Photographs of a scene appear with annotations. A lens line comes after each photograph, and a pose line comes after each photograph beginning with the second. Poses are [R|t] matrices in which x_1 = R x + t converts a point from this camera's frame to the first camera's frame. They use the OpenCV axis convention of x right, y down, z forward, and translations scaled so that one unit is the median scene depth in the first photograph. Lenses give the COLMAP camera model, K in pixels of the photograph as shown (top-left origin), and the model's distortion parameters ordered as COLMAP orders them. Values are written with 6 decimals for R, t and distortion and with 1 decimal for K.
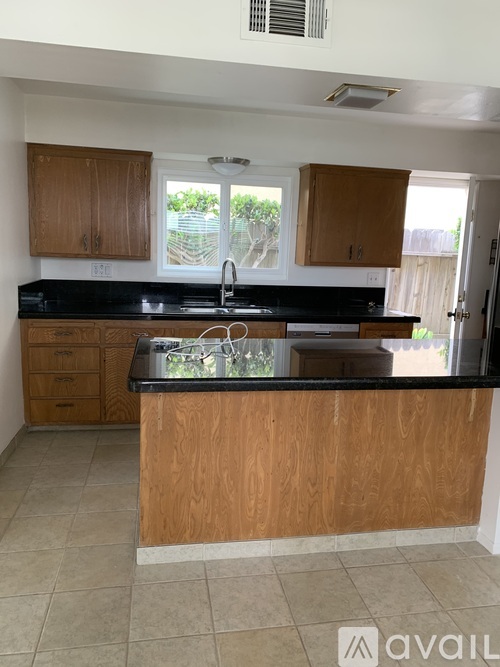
lens RADIAL K [[515.8, 0, 250.9], [0, 515.8, 332.8], [0, 0, 1]] dist [-0.033215, -0.002532]
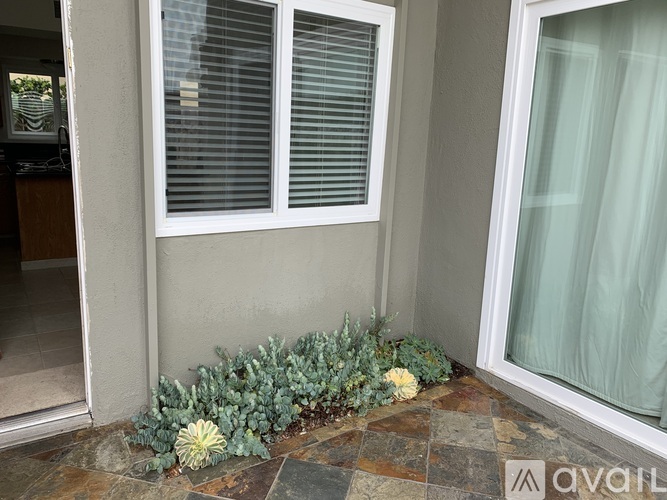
lens RADIAL K [[515.8, 0, 332.5], [0, 515.8, 250.0], [0, 0, 1]] dist [-0.033215, -0.002532]
pose [[0.913401, -0.095216, 0.395768, 0.043147], [0.072791, 0.994793, 0.071338, 0.133680], [-0.400500, -0.036352, 0.915575, -0.546881]]
